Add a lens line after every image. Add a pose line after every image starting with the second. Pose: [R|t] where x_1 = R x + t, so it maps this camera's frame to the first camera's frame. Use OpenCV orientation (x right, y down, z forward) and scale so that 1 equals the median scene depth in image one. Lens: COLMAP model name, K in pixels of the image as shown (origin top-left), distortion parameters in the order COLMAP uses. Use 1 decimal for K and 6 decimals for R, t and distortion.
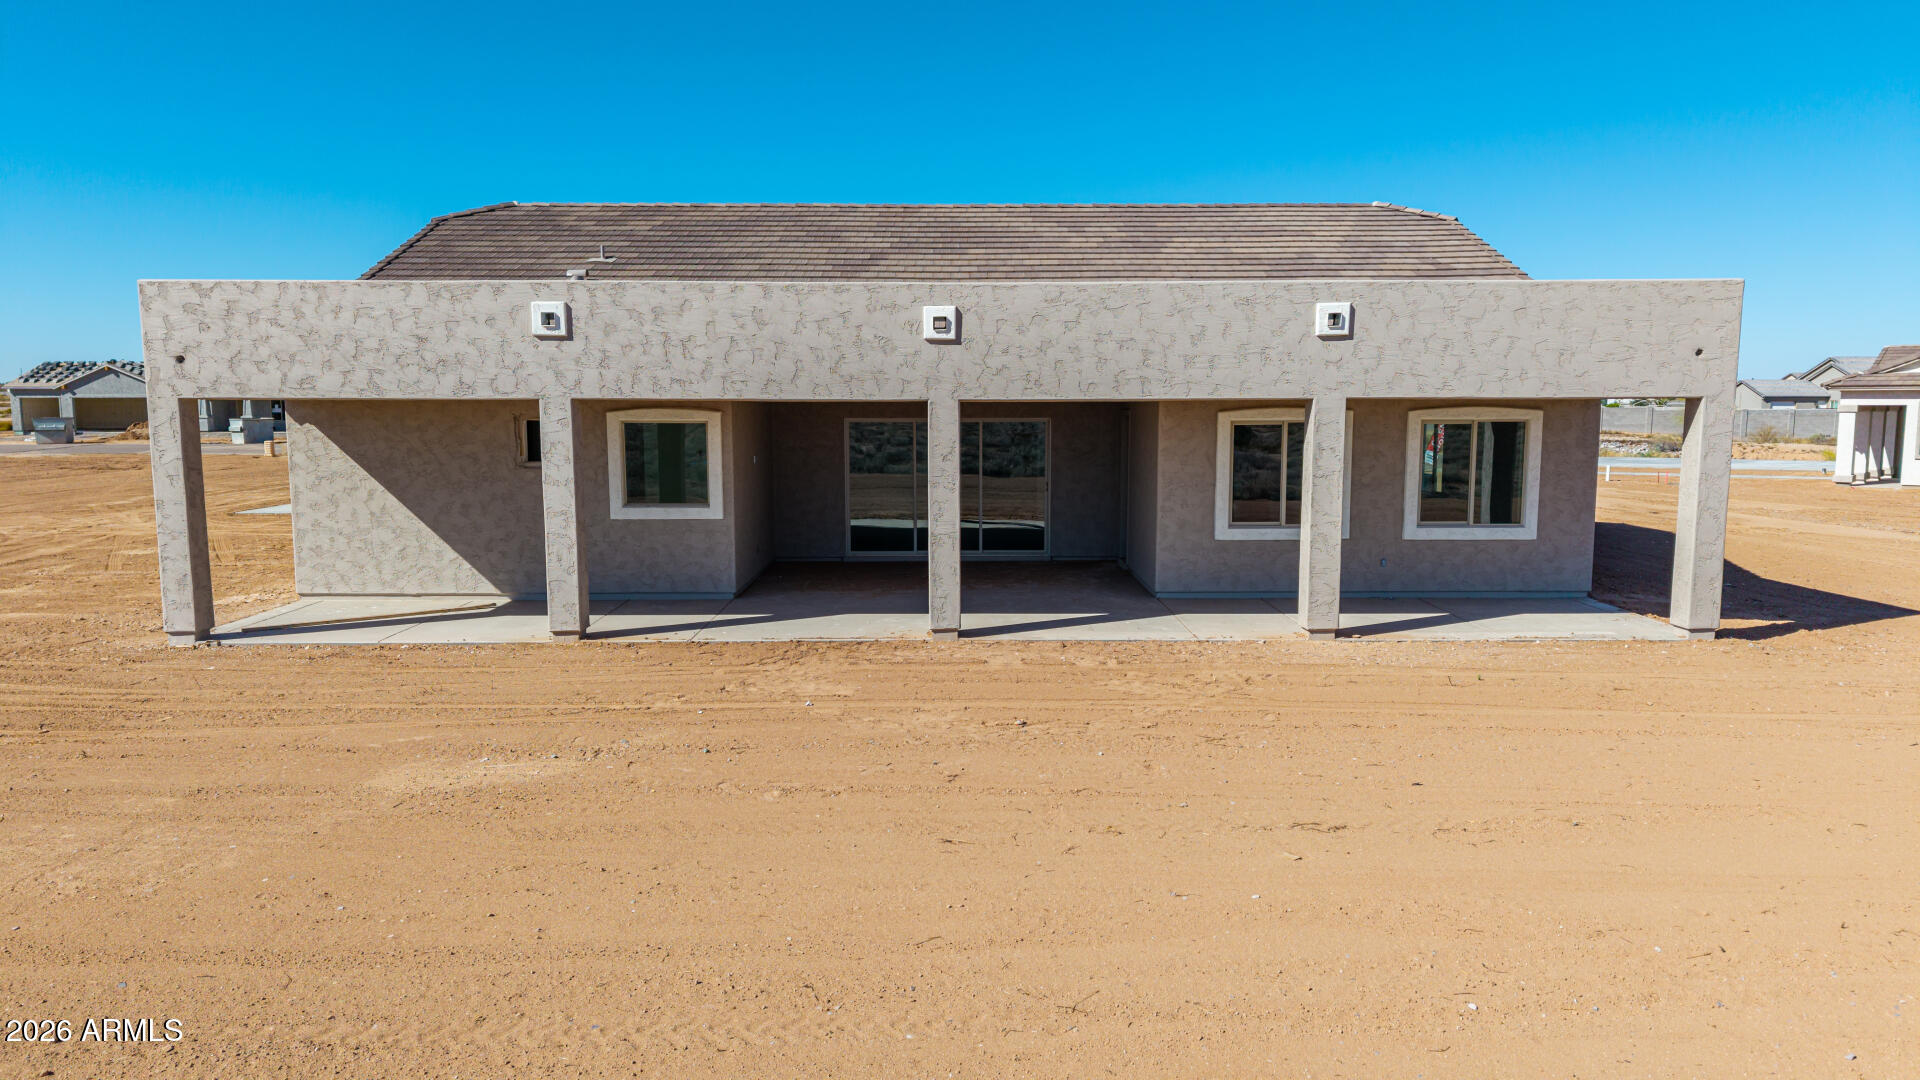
lens RADIAL K [[1285.6, 0, 959.5], [0, 1285.6, 546.0], [0, 0, 1]] dist [0.034688, -0.030410]
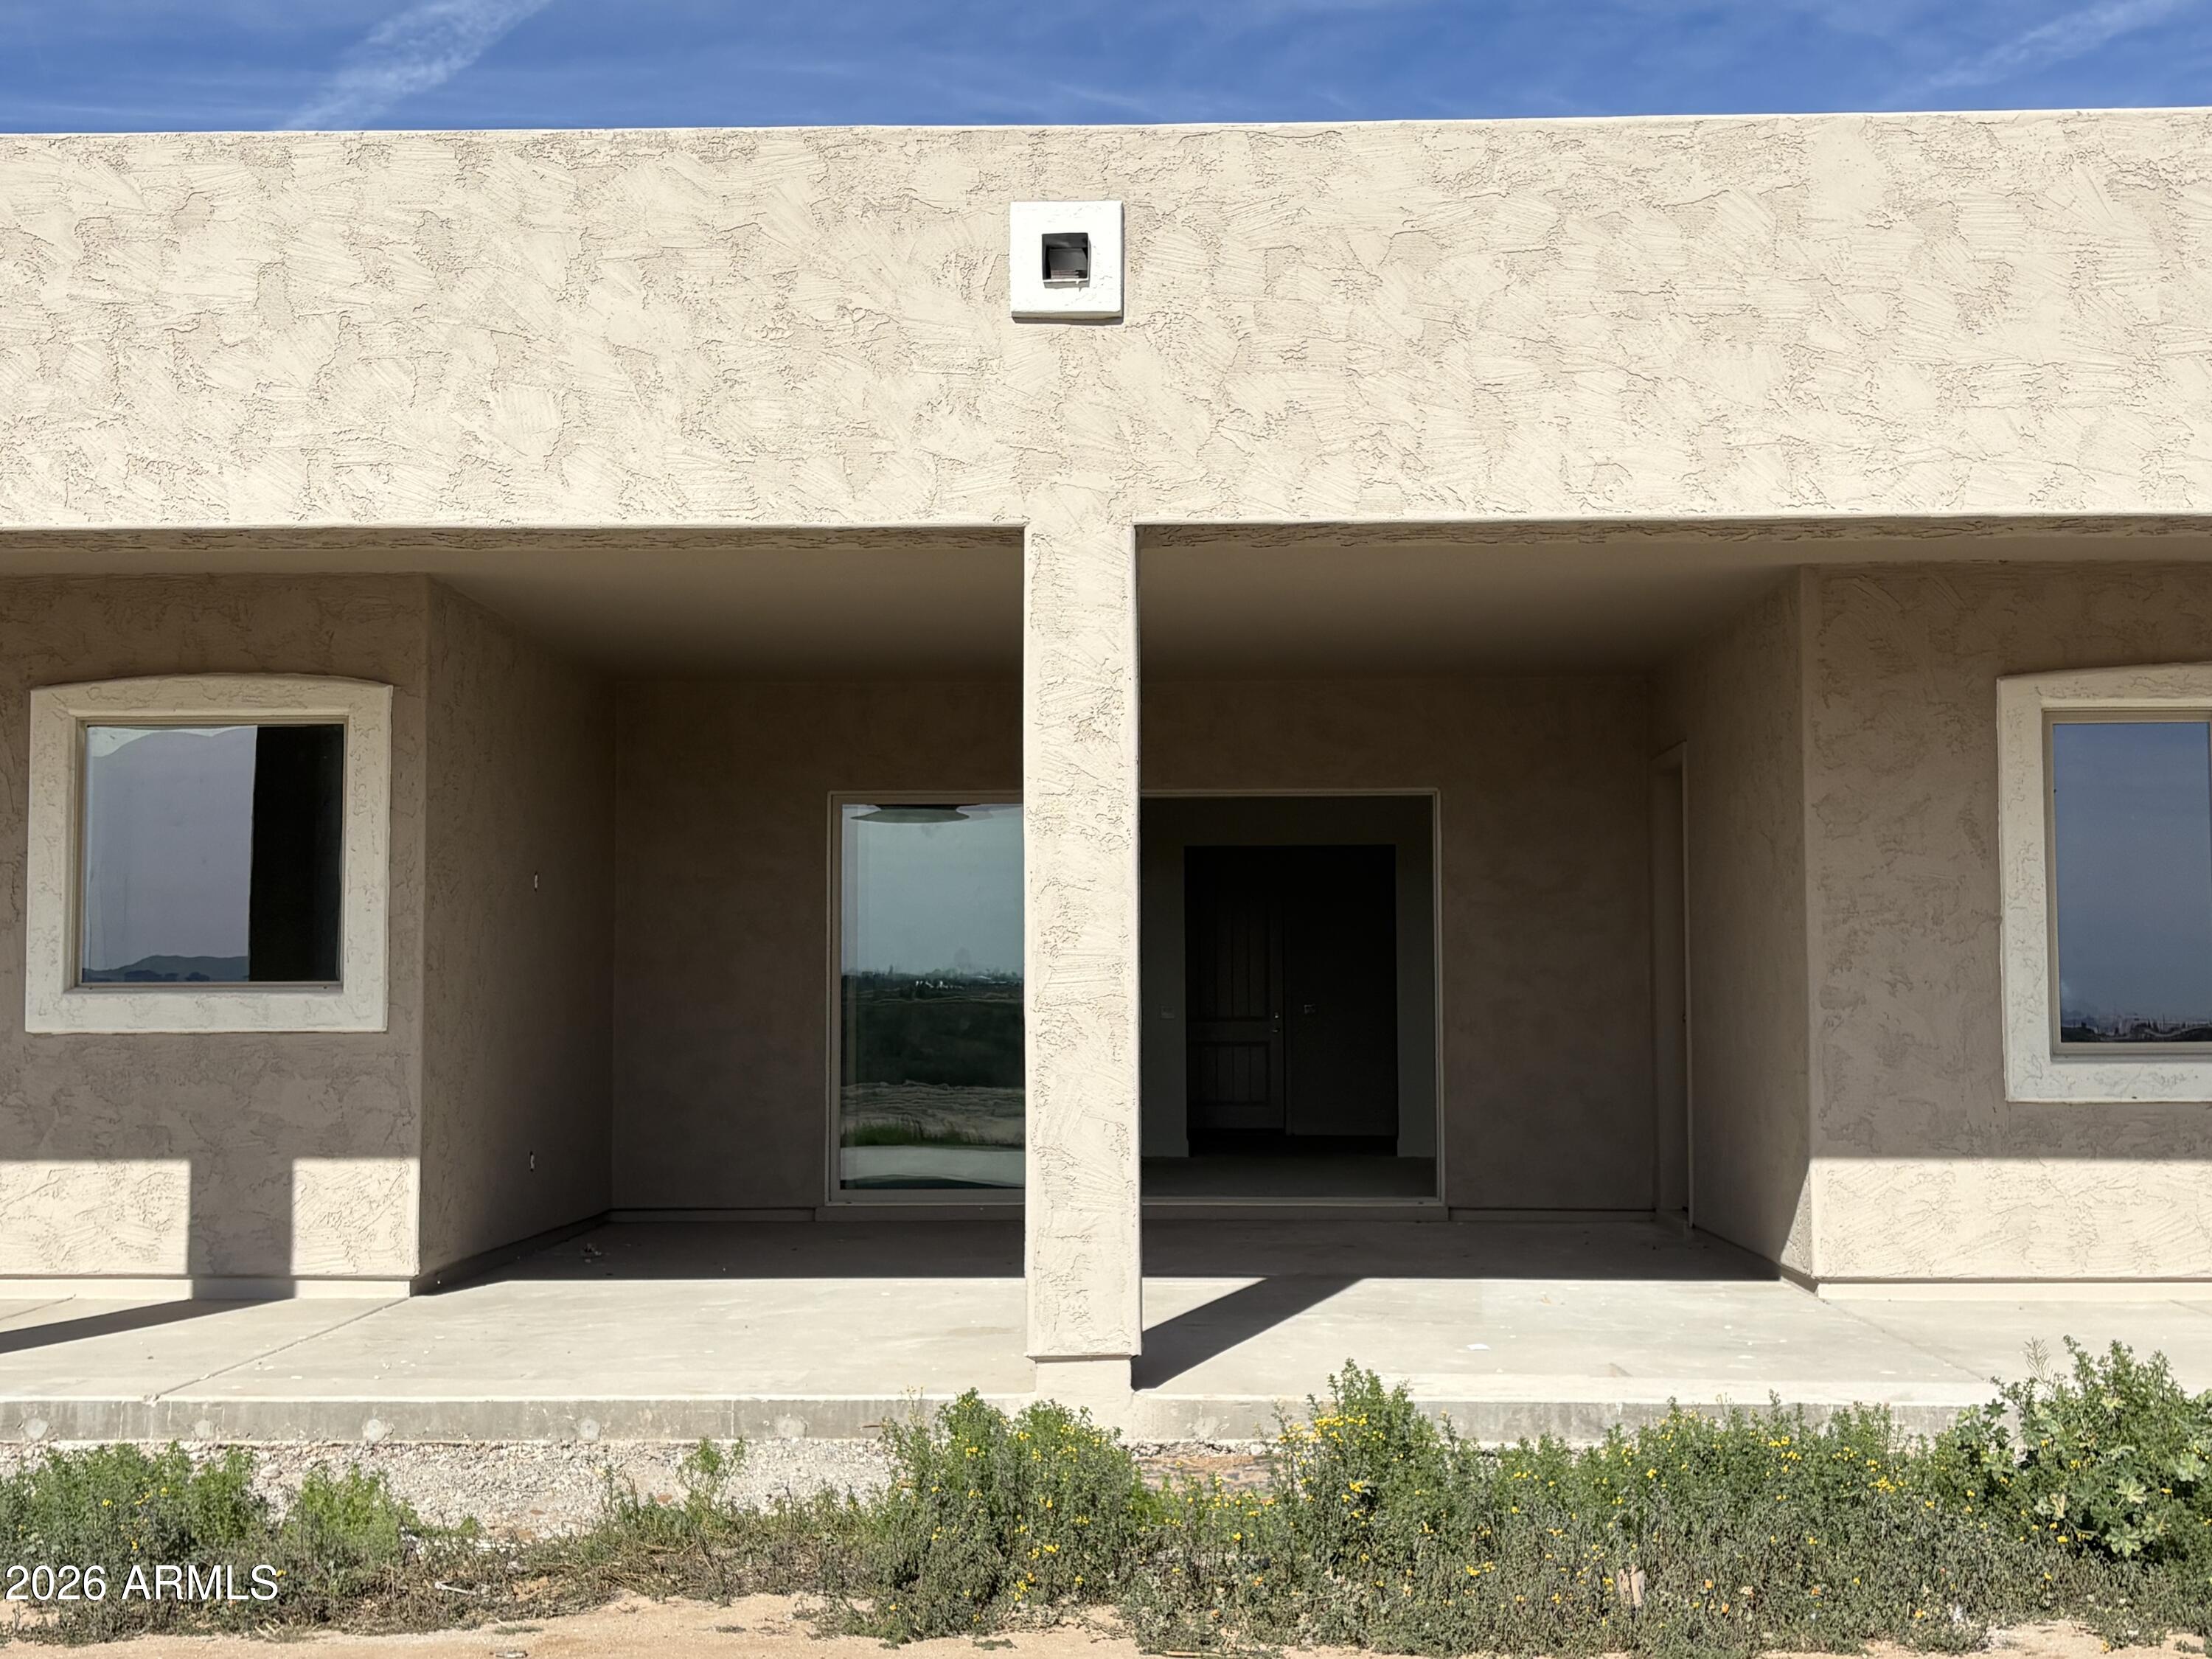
lens RADIAL K [[2871.7, 0, 1104.5], [0, 2871.7, 841.2], [0, 0, 1]] dist [0.057256, 0.000000]
pose [[0.999351, -0.002596, -0.035930, 0.015424], [-0.003541, 0.985492, -0.169684, 0.062253], [0.035849, 0.169701, 0.984843, 0.389807]]
